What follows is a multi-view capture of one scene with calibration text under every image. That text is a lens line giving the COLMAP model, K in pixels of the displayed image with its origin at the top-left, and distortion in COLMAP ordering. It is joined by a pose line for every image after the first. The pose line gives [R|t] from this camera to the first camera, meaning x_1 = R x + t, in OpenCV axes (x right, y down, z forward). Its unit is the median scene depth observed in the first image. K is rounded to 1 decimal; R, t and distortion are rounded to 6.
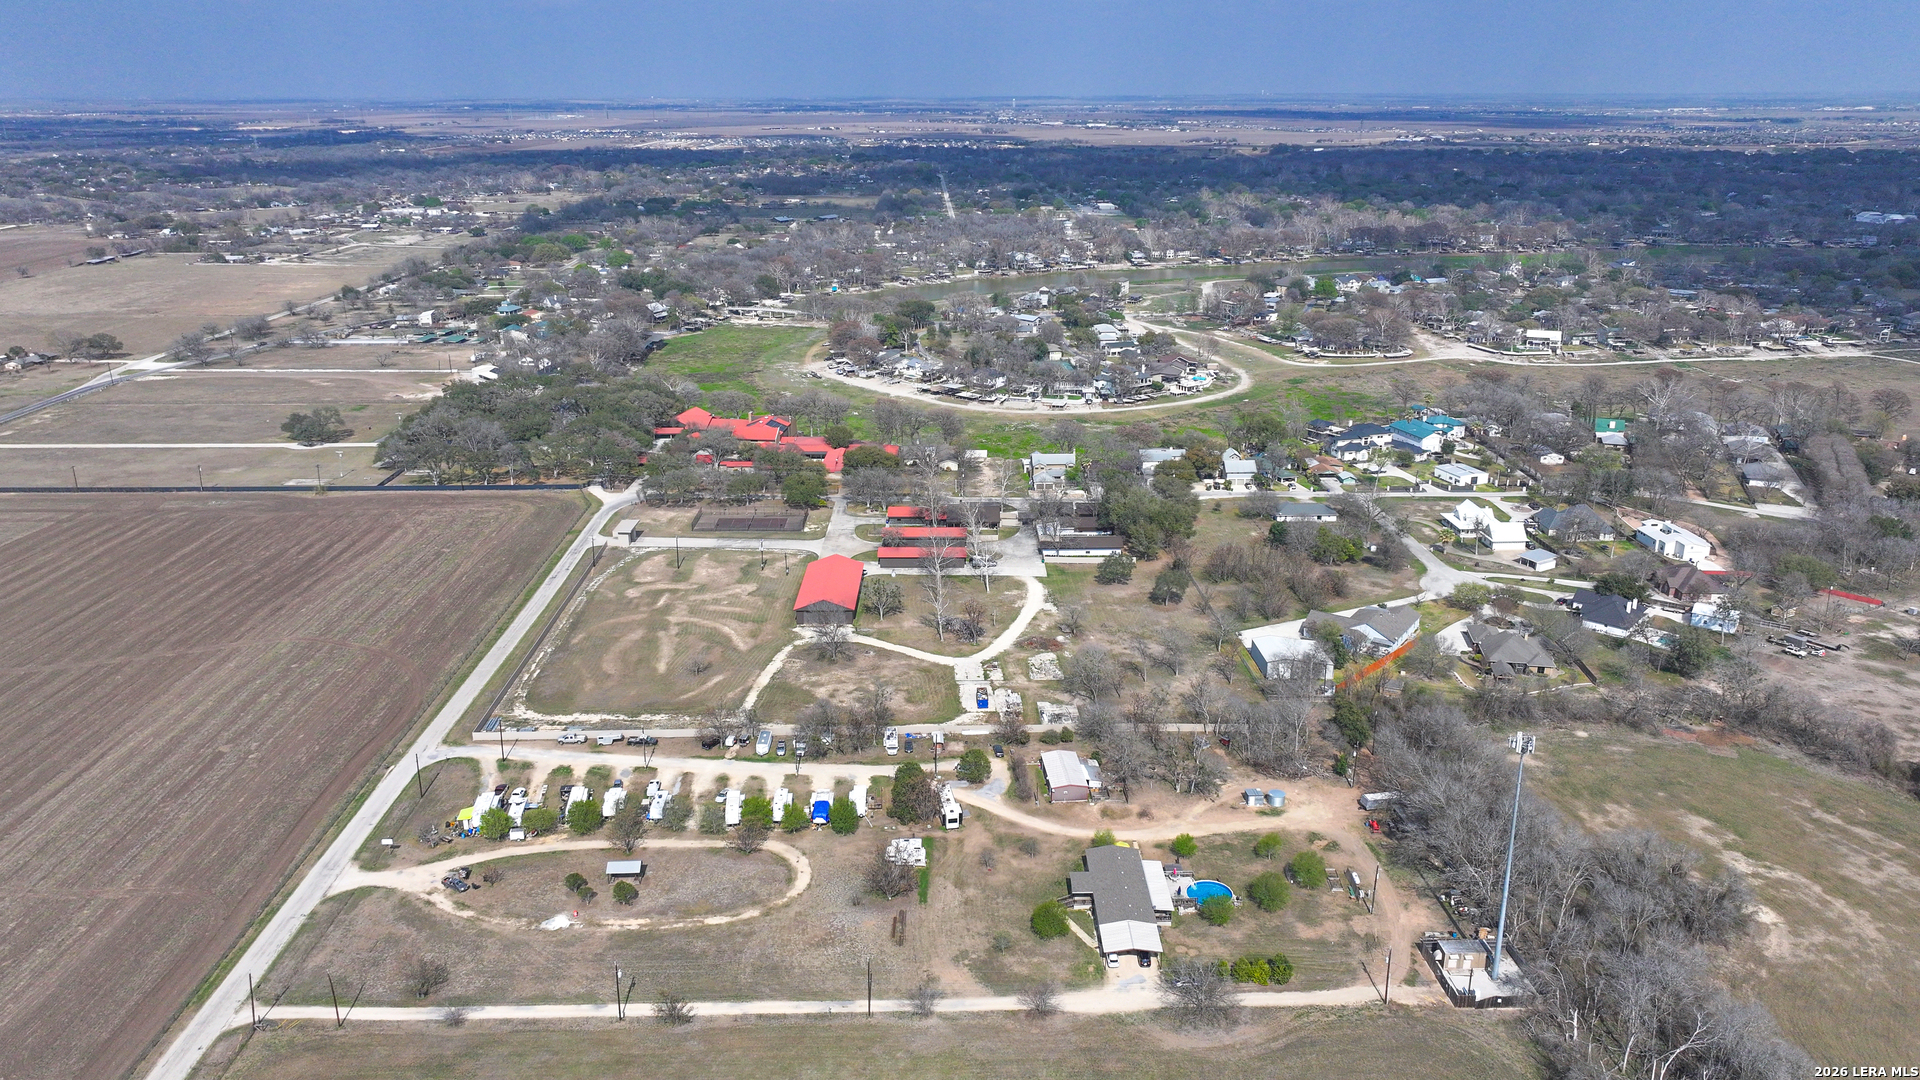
lens RADIAL K [[1344.6, 0, 966.4], [0, 1344.6, 537.0], [0, 0, 1]] dist [-0.001792, 0.023250]
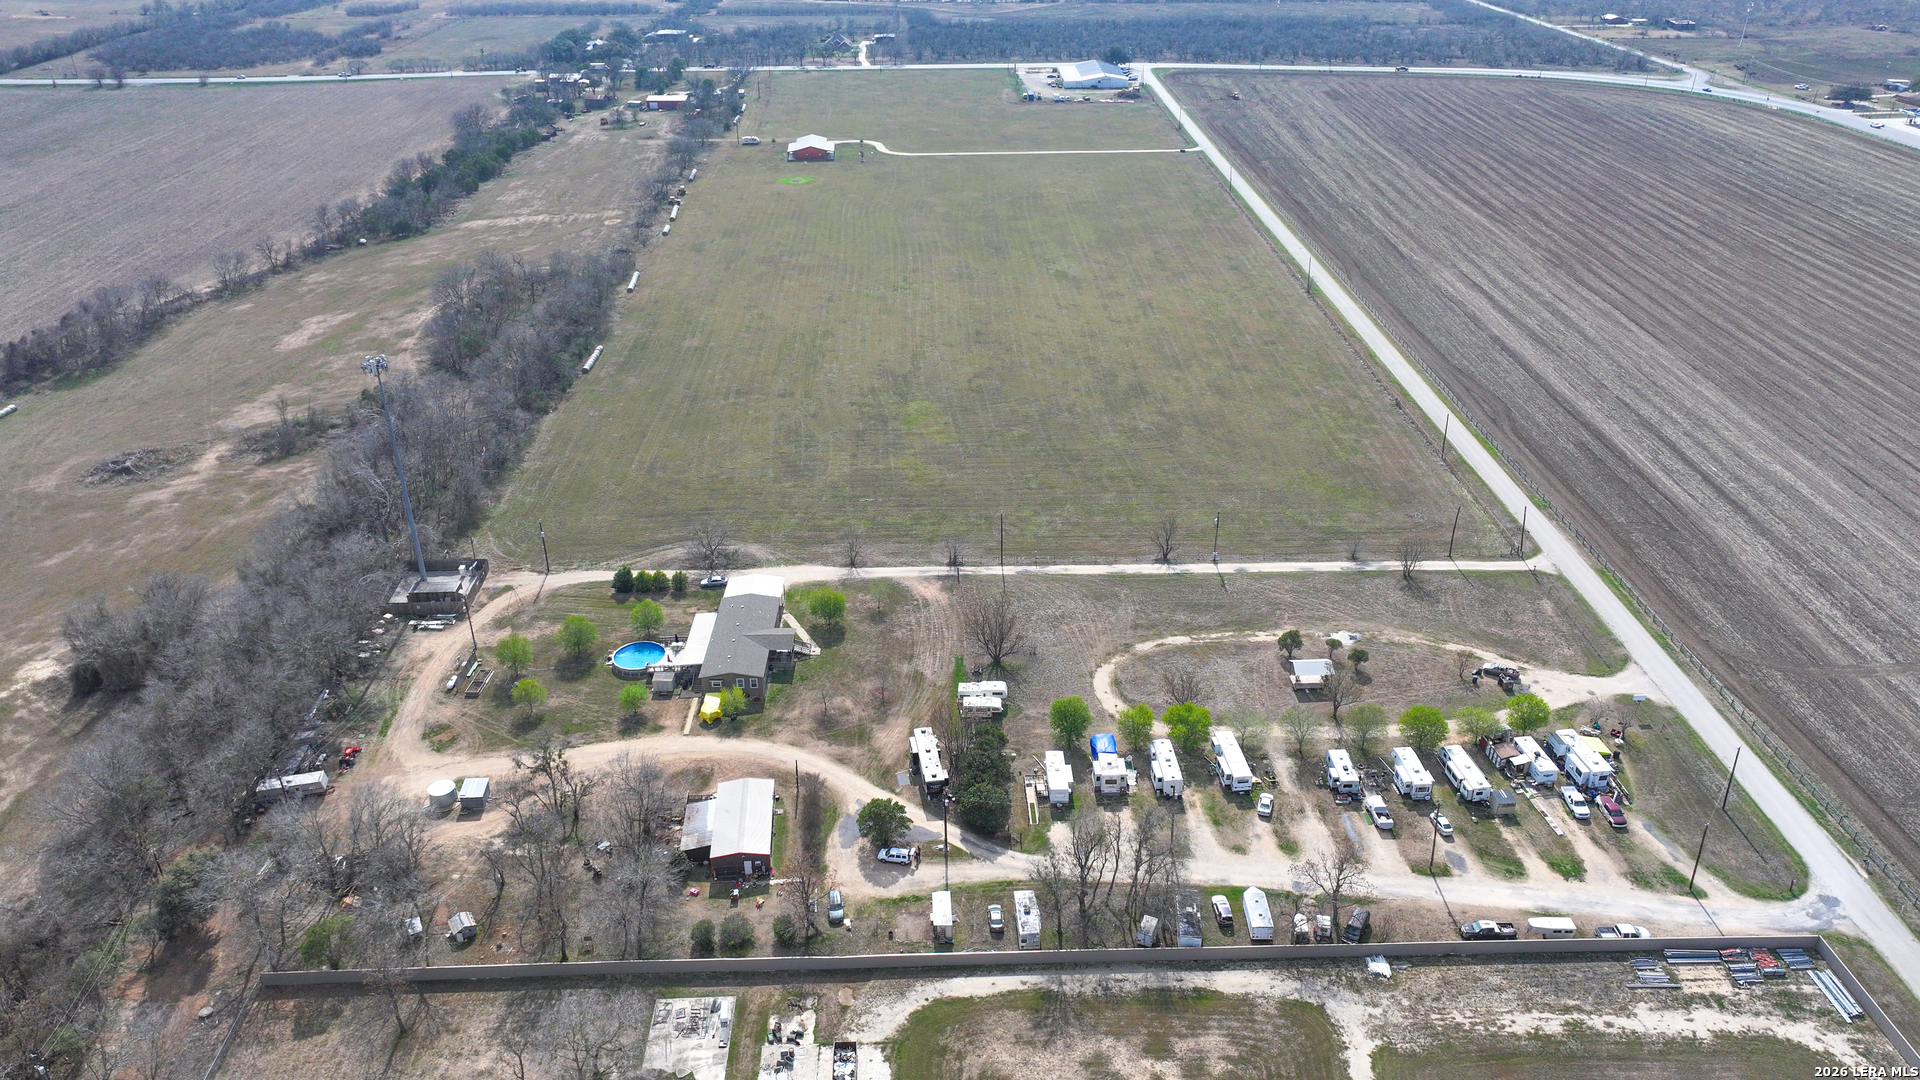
lens RADIAL K [[1344.6, 0, 966.4], [0, 1344.6, 537.0], [0, 0, 1]] dist [-0.001792, 0.023250]
pose [[-0.999981, 0.002457, 0.005667, -0.041418], [0.005797, 0.690218, 0.723578, -0.428453], [-0.002134, 0.723597, -0.690219, 1.532964]]
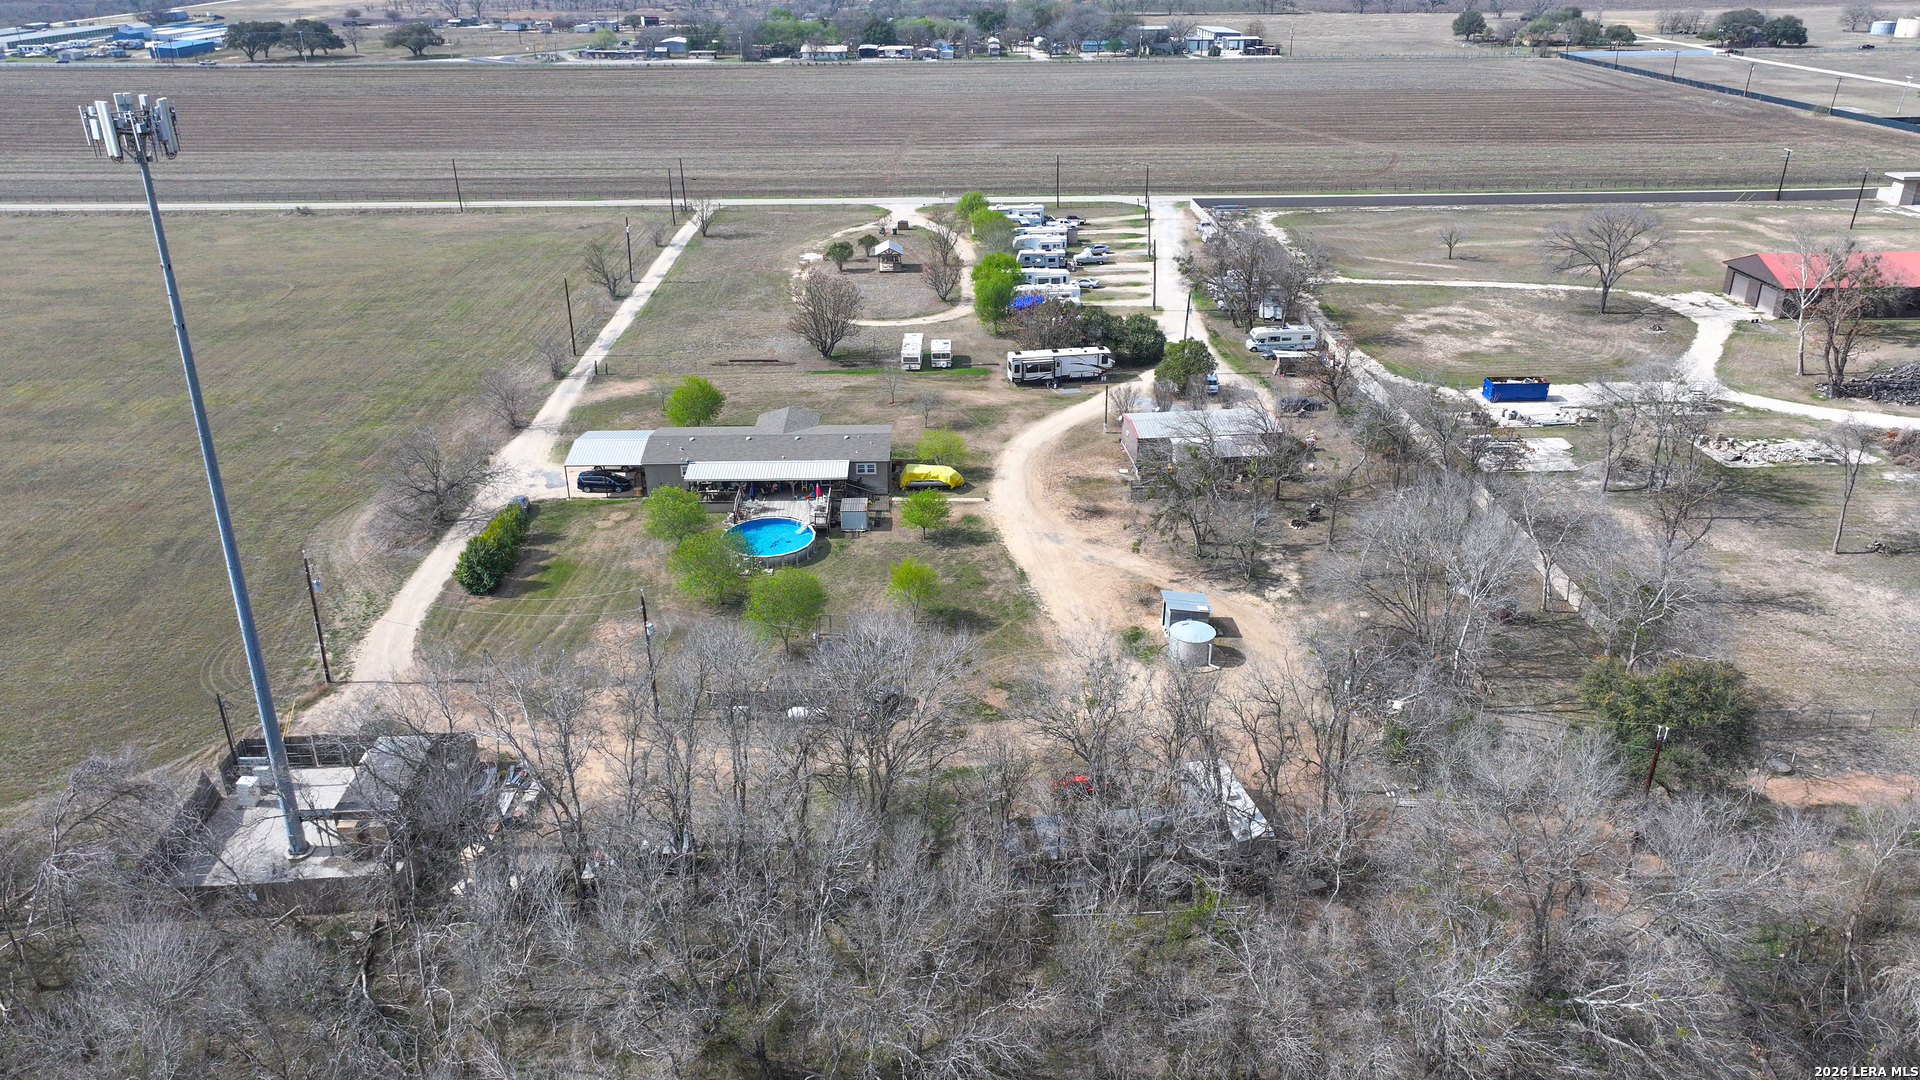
lens RADIAL K [[1344.6, 0, 966.4], [0, 1344.6, 537.0], [0, 0, 1]] dist [-0.001792, 0.023250]
pose [[0.011685, 0.418707, -0.908046, 0.620610], [-0.314157, 0.863662, 0.394199, 0.045615], [0.949299, 0.280663, 0.141632, 0.981309]]
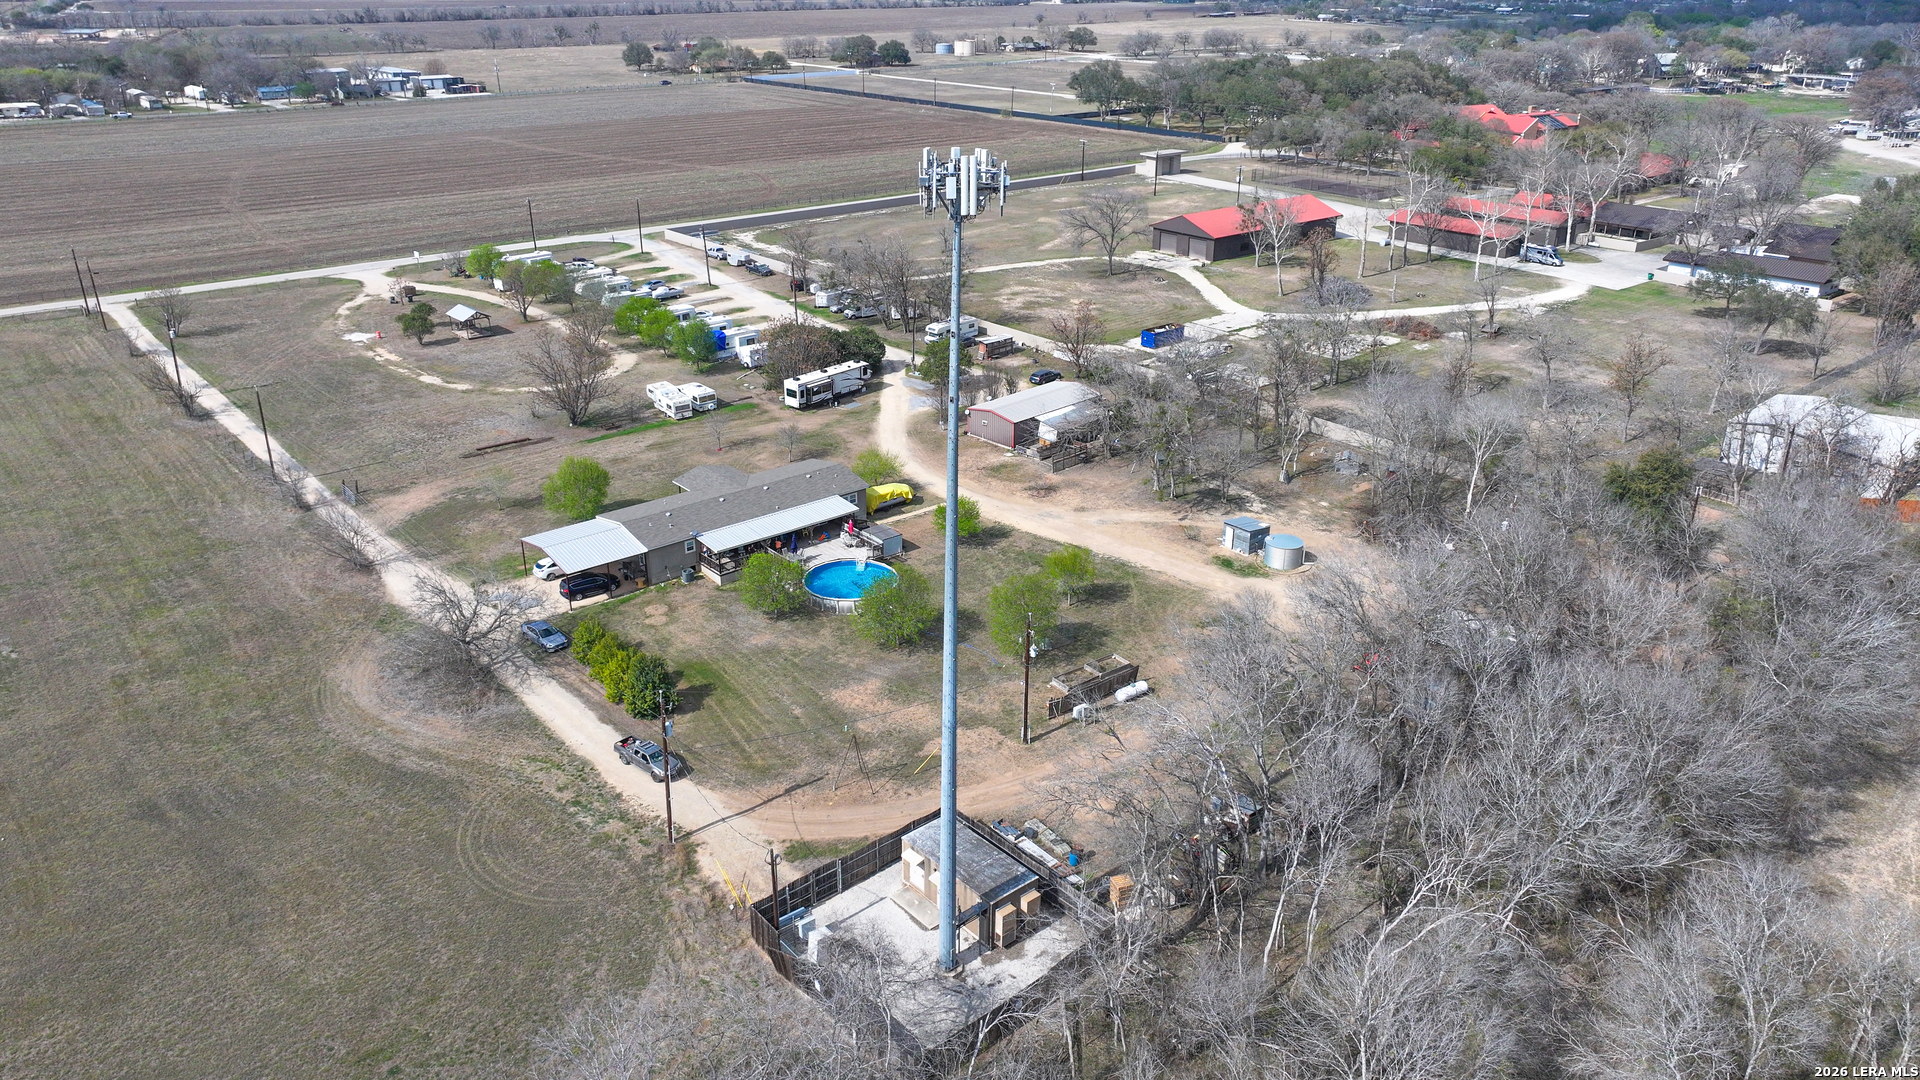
lens RADIAL K [[1344.6, 0, 966.4], [0, 1344.6, 537.0], [0, 0, 1]] dist [-0.001792, 0.023250]
pose [[0.632817, 0.310073, -0.709505, 0.536650], [-0.249123, 0.949128, 0.192599, 0.143975], [0.733131, 0.054874, 0.677870, 0.688258]]
